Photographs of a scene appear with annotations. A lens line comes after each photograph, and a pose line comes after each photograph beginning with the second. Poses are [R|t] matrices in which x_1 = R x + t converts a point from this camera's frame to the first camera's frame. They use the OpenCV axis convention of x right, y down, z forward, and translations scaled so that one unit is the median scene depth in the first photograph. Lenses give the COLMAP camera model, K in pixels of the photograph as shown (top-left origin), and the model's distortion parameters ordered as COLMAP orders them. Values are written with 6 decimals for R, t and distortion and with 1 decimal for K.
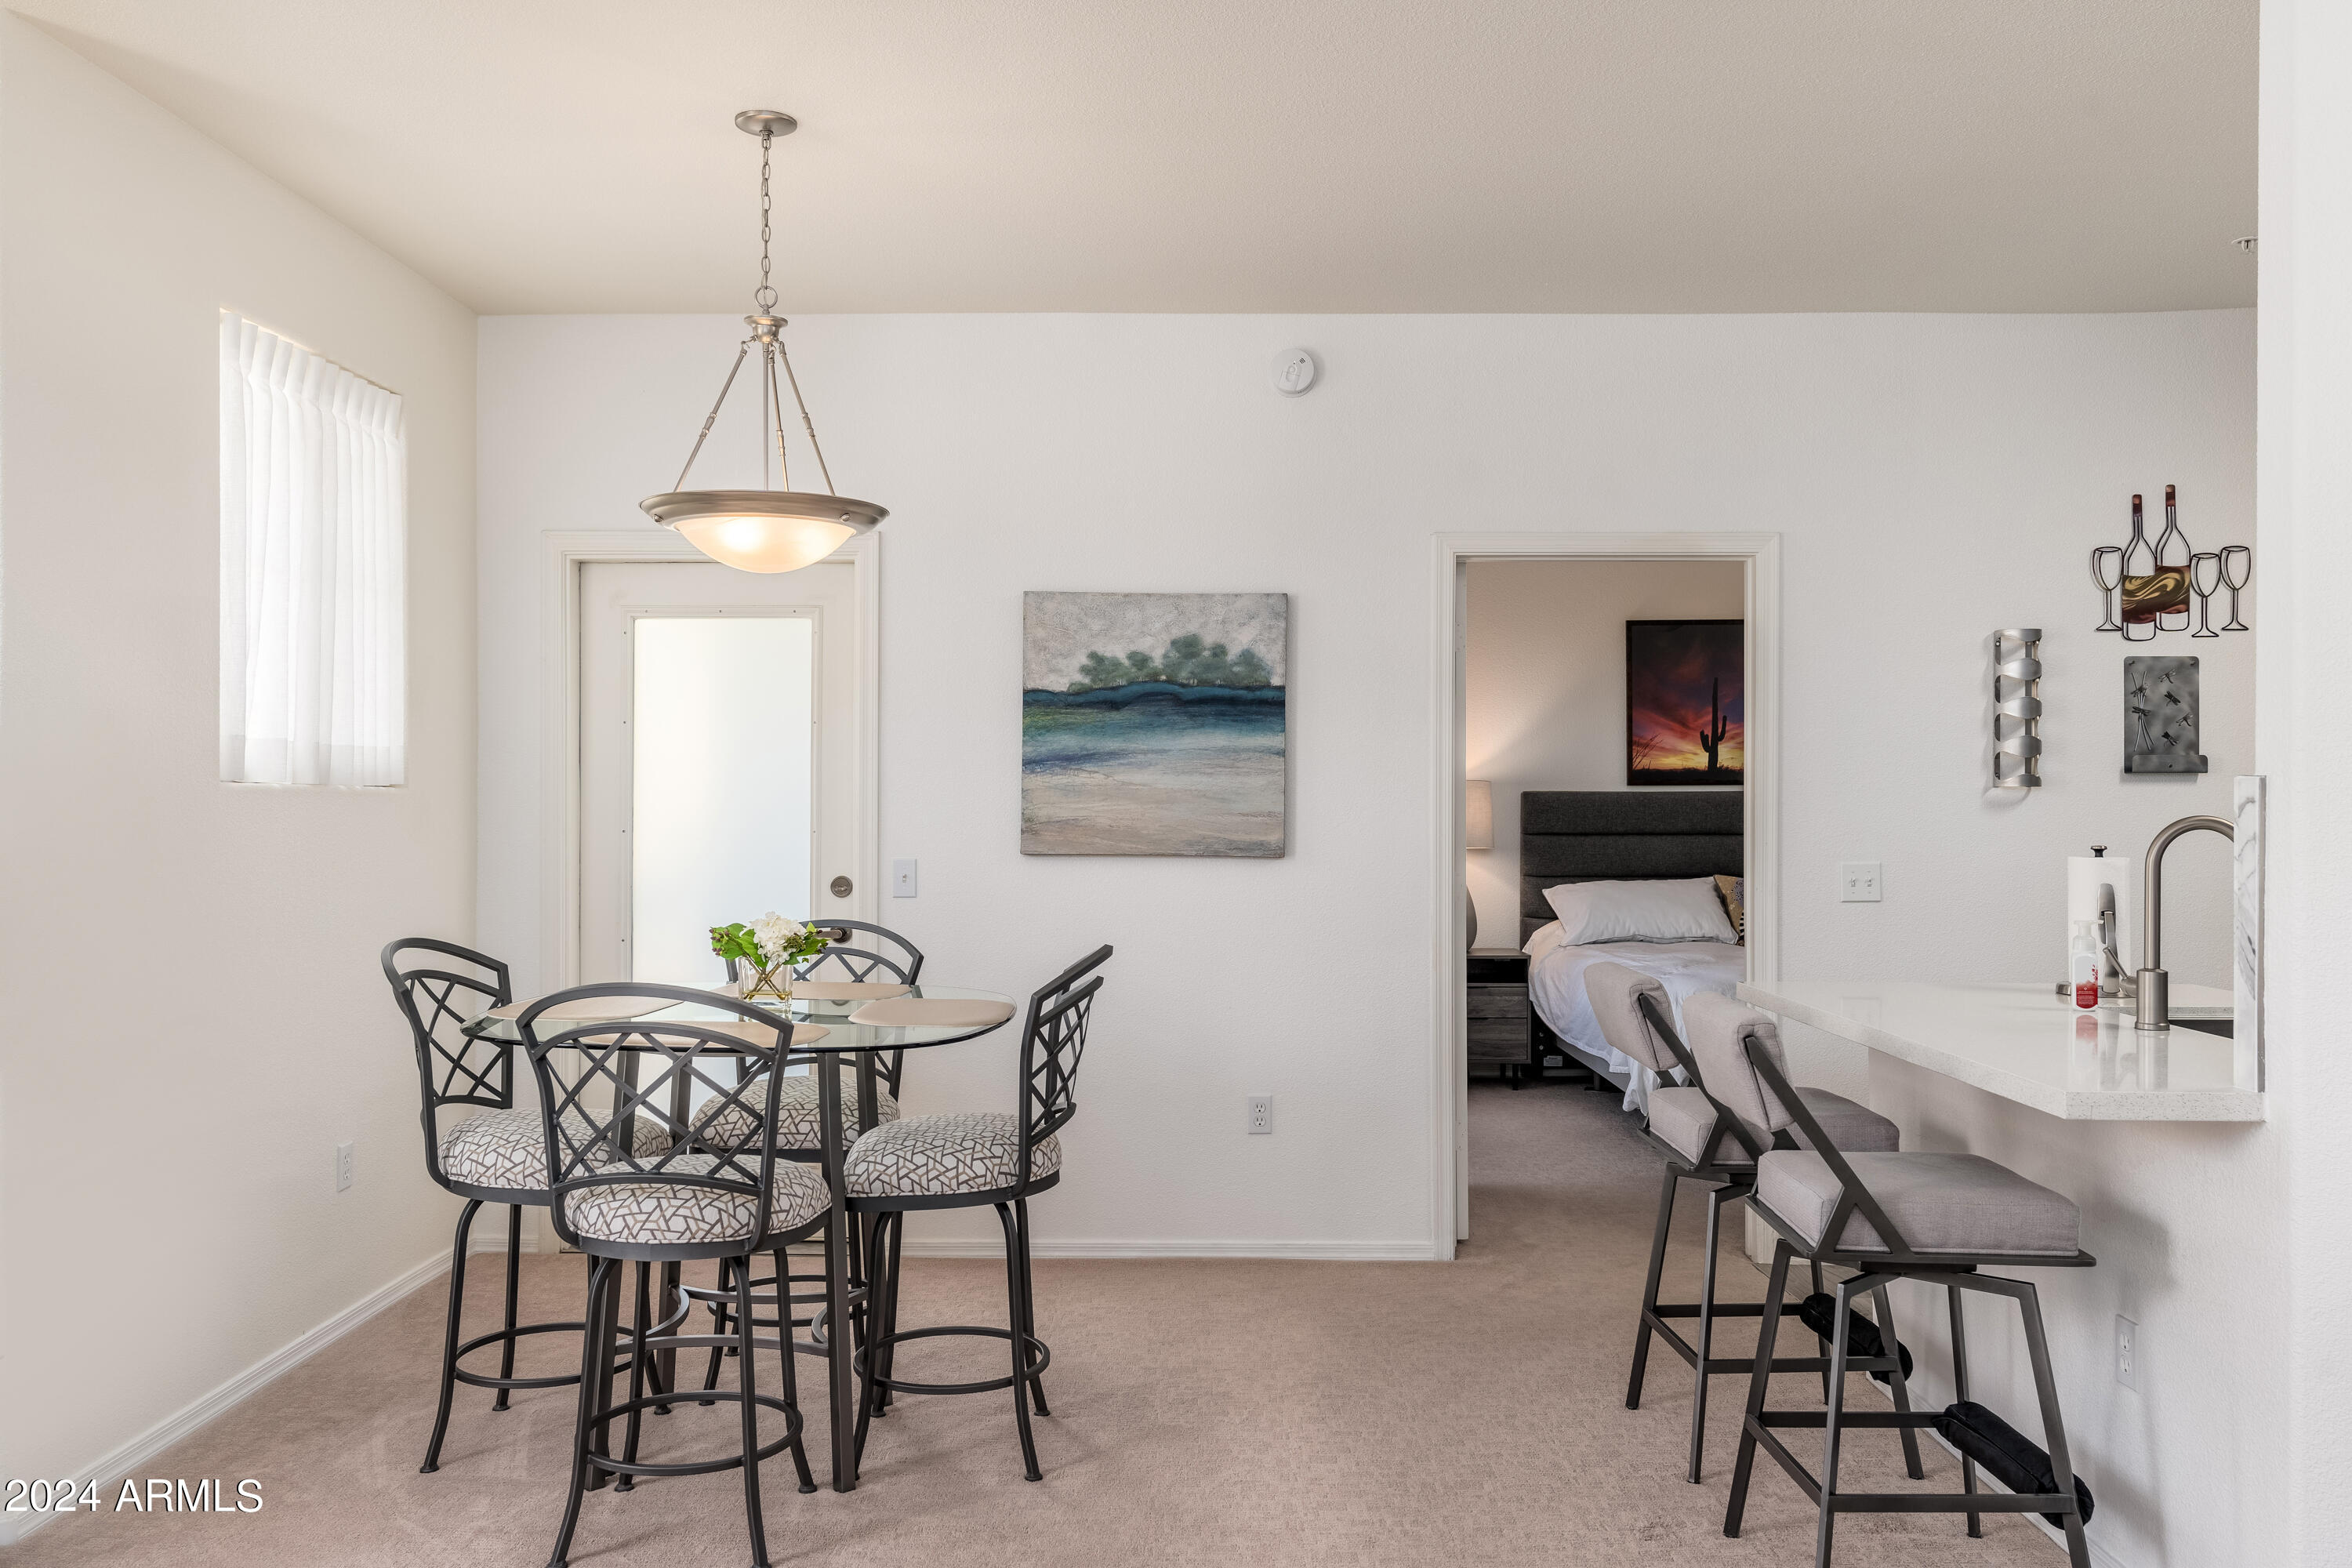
lens RADIAL K [[1820.9, 0, 1172.8], [0, 1820.9, 794.9], [0, 0, 1]] dist [0.002526, -0.003115]
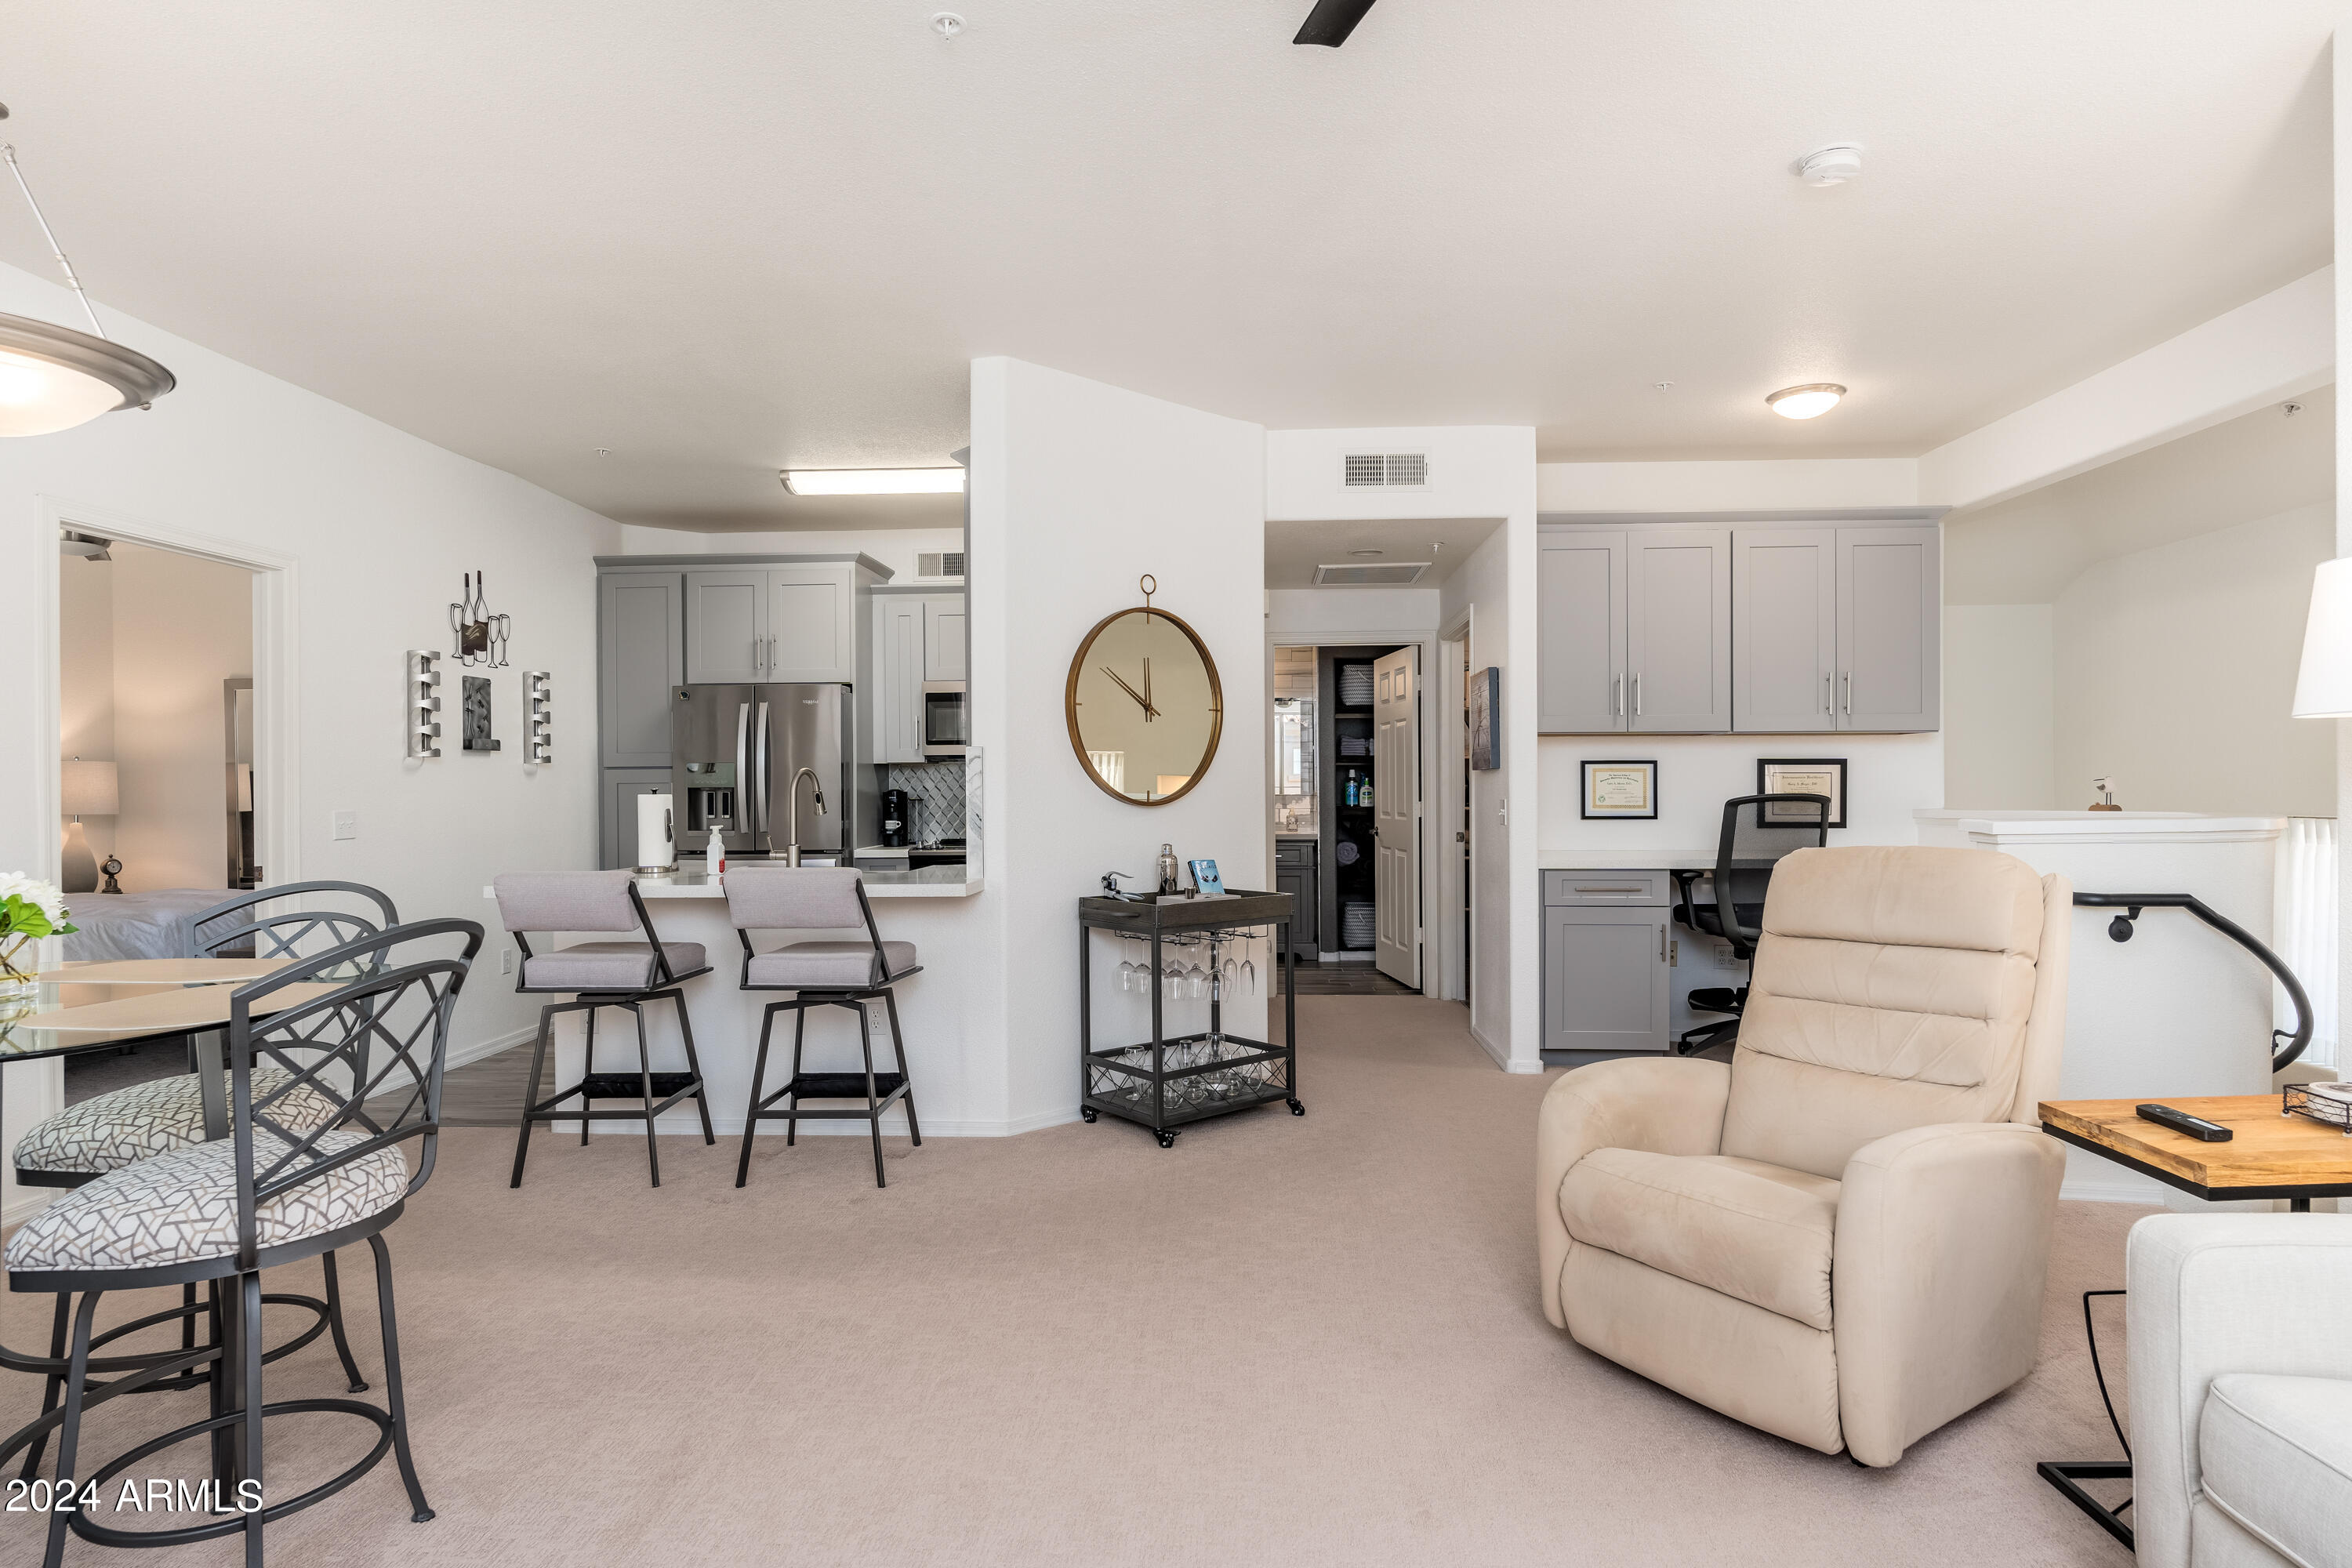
lens RADIAL K [[1235.0, 0, 1167.5], [0, 1235.0, 783.5], [0, 0, 1]] dist [-0.002691, 0.000302]
pose [[0.074846, 0.000516, 0.997195, -0.491450], [0.006196, 0.999980, -0.000982, 0.021937], [-0.997176, 0.006253, 0.074841, 0.316849]]
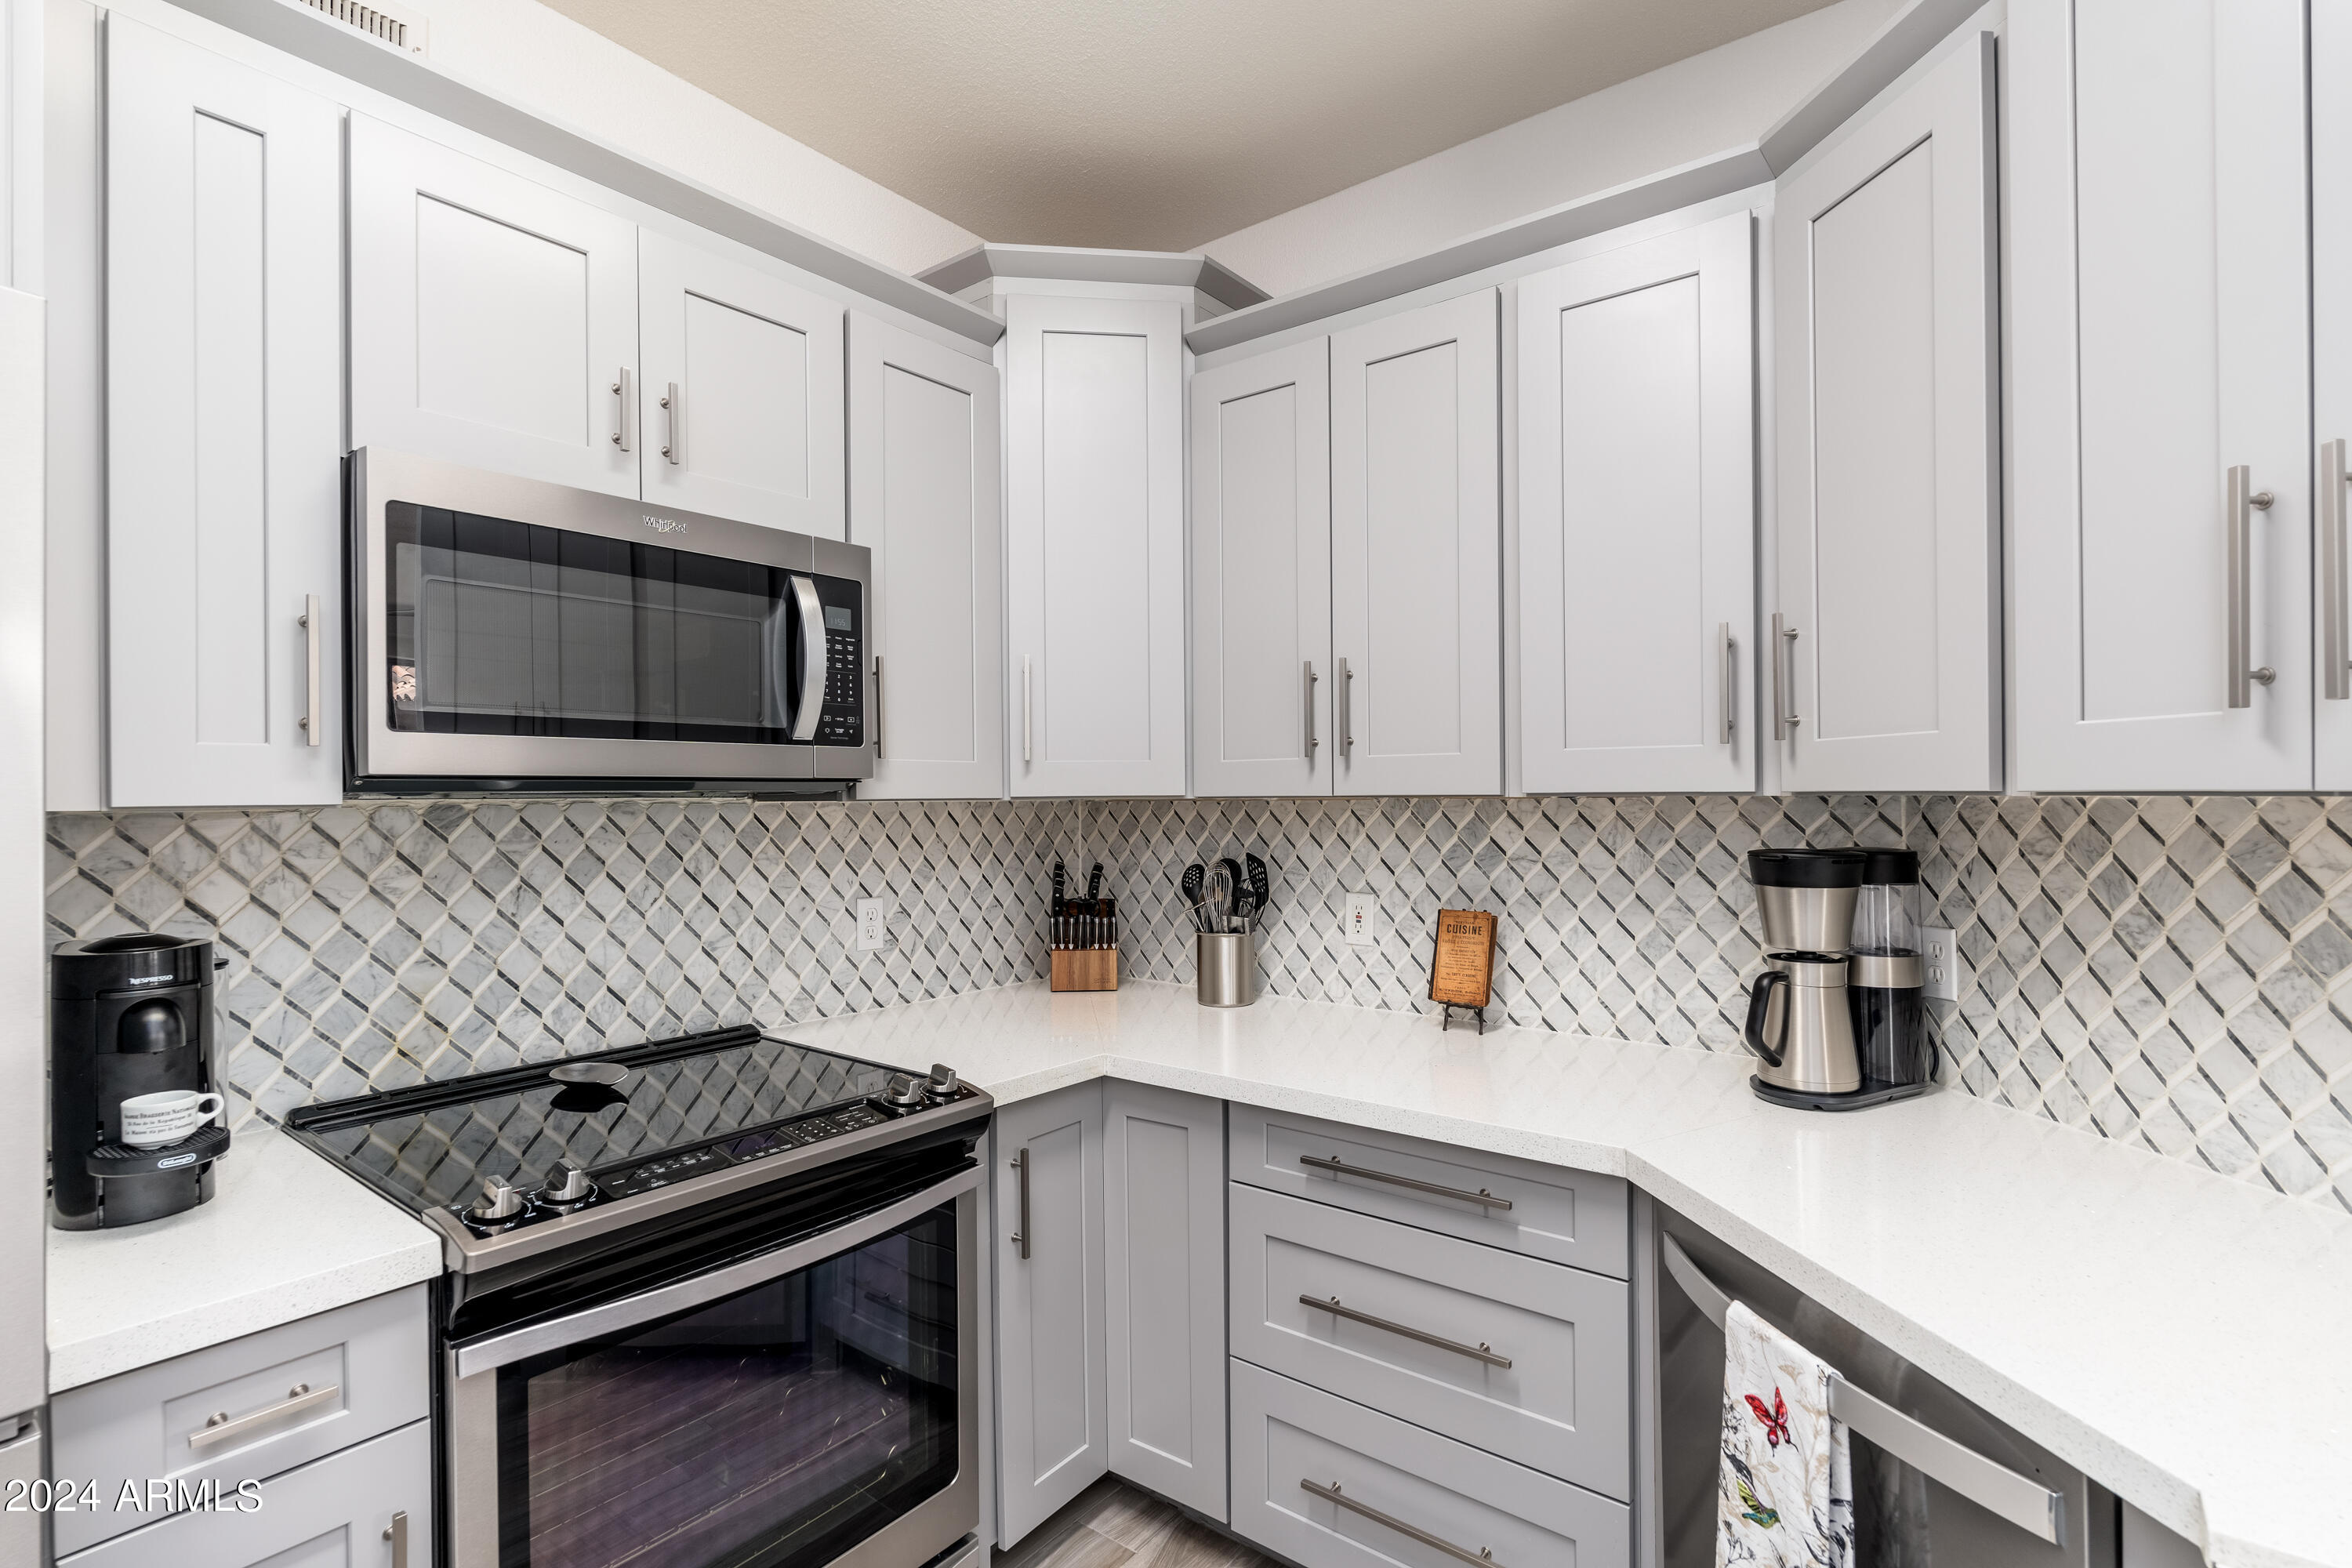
lens RADIAL K [[1105.2, 0, 1175.4], [0, 1105.2, 791.4], [0, 0, 1]] dist [-0.002979, 0.000272]
pose [[-0.774524, 0.005957, 0.632516, 0.485990], [0.004581, 0.999982, -0.003808, -0.005422], [-0.632528, -0.000052, -0.774538, 0.756627]]
